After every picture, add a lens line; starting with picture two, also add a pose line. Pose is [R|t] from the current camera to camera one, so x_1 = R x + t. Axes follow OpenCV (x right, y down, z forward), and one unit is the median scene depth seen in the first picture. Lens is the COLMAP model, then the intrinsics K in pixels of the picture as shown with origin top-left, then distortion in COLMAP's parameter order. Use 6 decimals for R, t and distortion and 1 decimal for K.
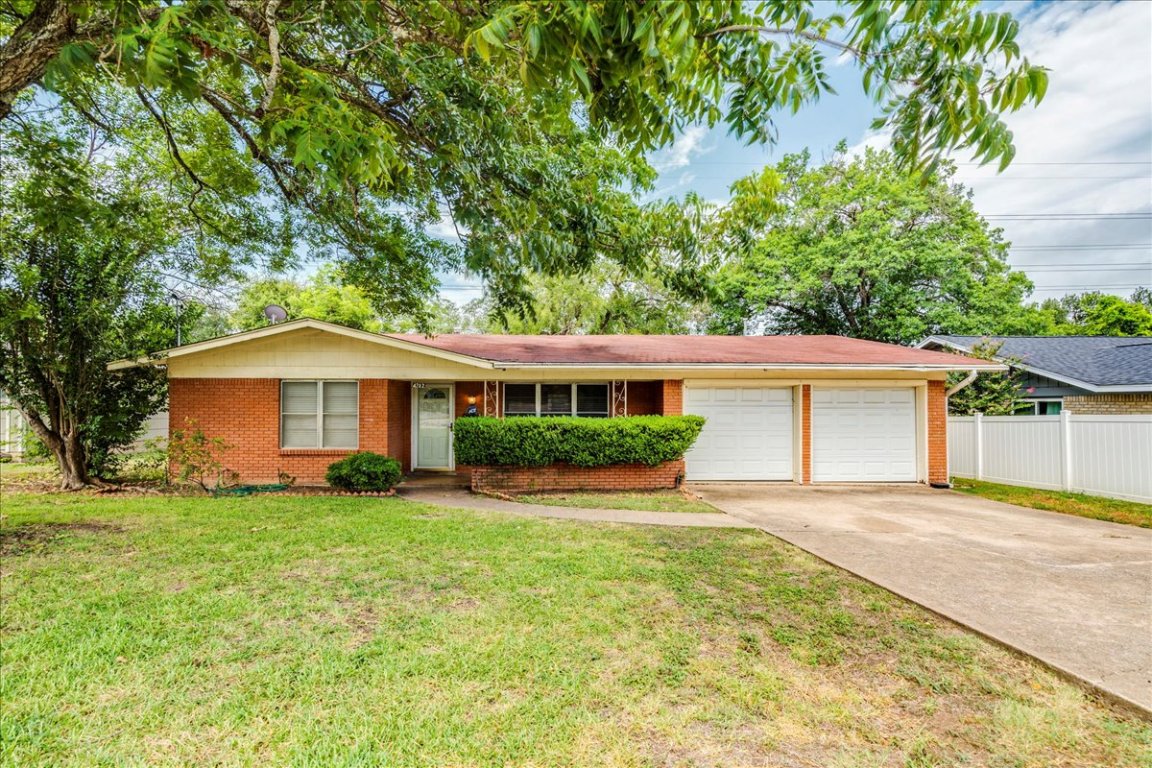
lens RADIAL K [[520.9, 0, 574.9], [0, 520.9, 392.3], [0, 0, 1]] dist [-0.002772, -0.000358]
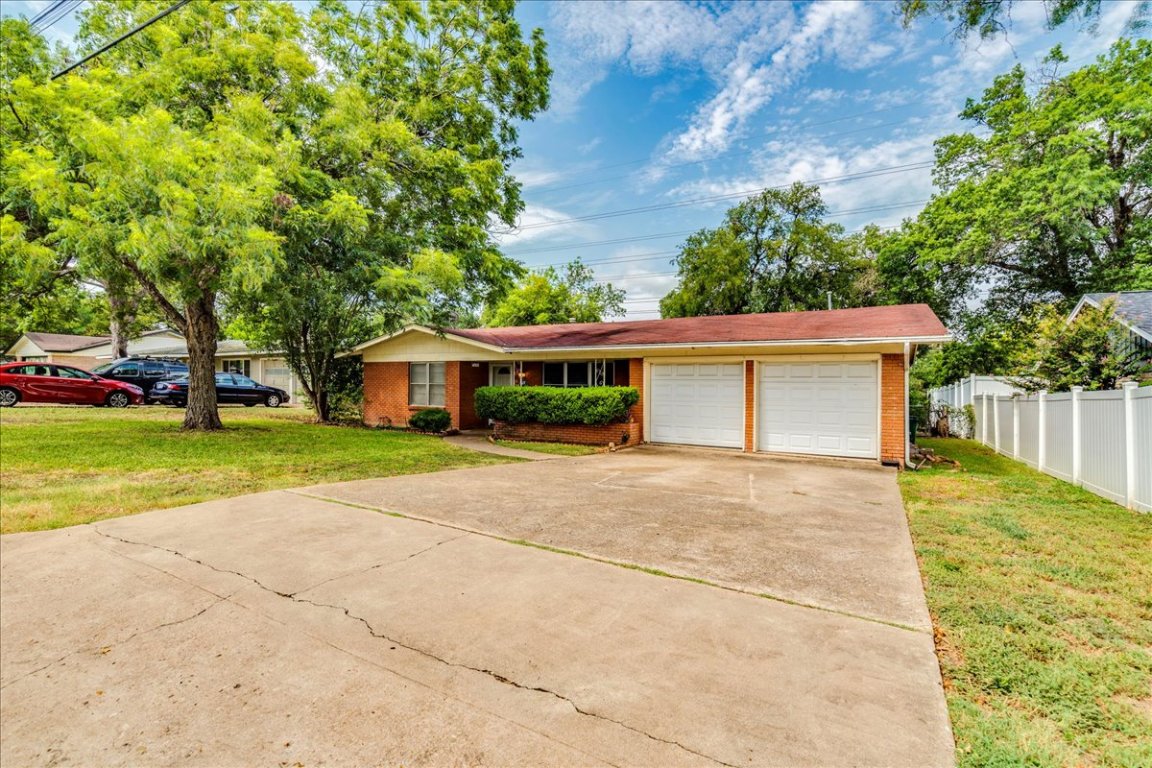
lens RADIAL K [[529.4, 0, 576.0], [0, 529.4, 384.0], [0, 0, 1]] dist [-0.001208, -0.000042]
pose [[0.855489, 0.007723, -0.517764, 0.702242], [0.004487, 0.999741, 0.022326, 0.008258], [0.517802, -0.021423, 0.855232, -0.128871]]
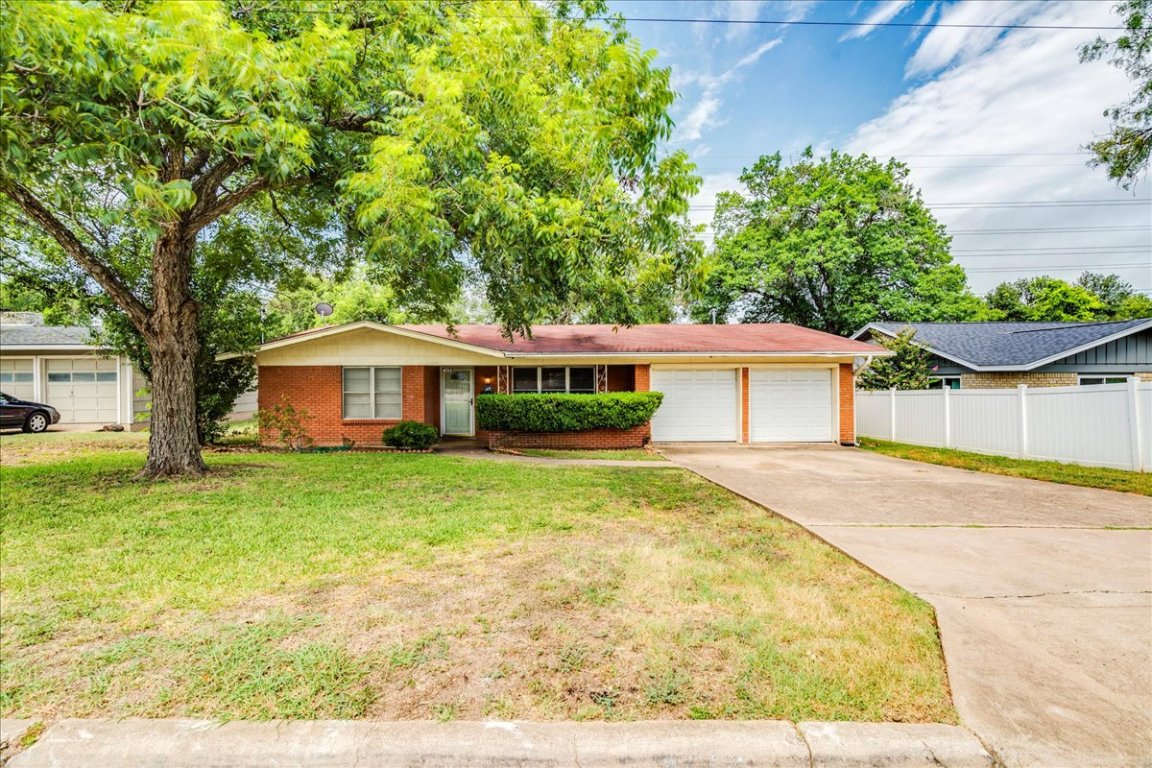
lens RADIAL K [[515.5, 0, 576.0], [0, 515.5, 384.0], [0, 0, 1]] dist [-0.000098, -0.000044]
pose [[0.999947, -0.006922, -0.007602, 0.031593], [0.007167, 0.999441, 0.032661, -0.017971], [0.007372, -0.032714, 0.999438, -0.286815]]
